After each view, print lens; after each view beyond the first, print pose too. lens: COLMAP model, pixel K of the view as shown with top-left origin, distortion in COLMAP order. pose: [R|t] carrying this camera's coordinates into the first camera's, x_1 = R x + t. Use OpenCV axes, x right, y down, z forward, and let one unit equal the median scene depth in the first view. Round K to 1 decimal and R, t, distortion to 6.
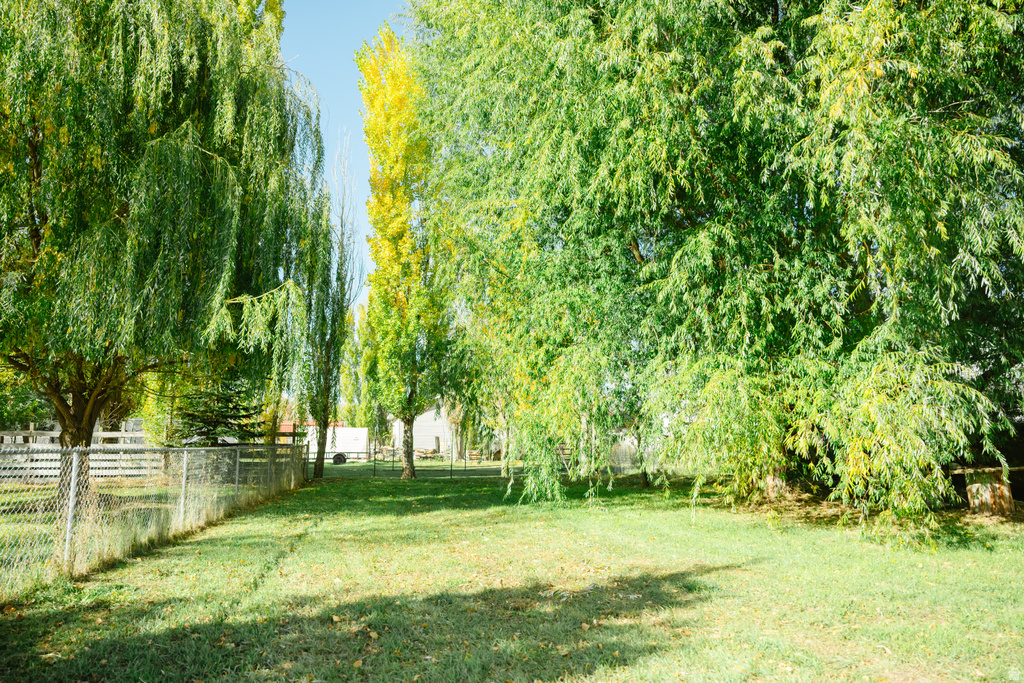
lens RADIAL K [[707.8, 0, 512.0], [0, 707.8, 341.5], [0, 0, 1]] dist [-0.001933, 0.030148]
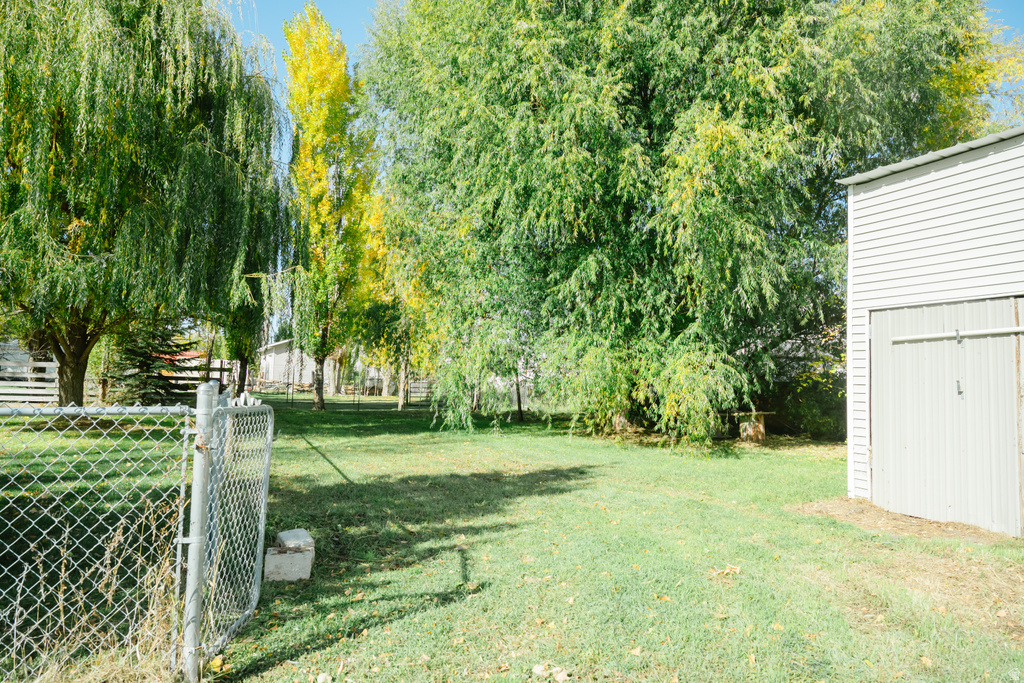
lens RADIAL K [[711.1, 0, 512.0], [0, 711.1, 341.5], [0, 0, 1]] dist [-0.000640, -0.000056]
pose [[0.977196, 0.045031, 0.207510, -0.201955], [-0.063374, 0.994565, 0.082609, -0.085365], [-0.202662, -0.093876, 0.974739, -0.465884]]
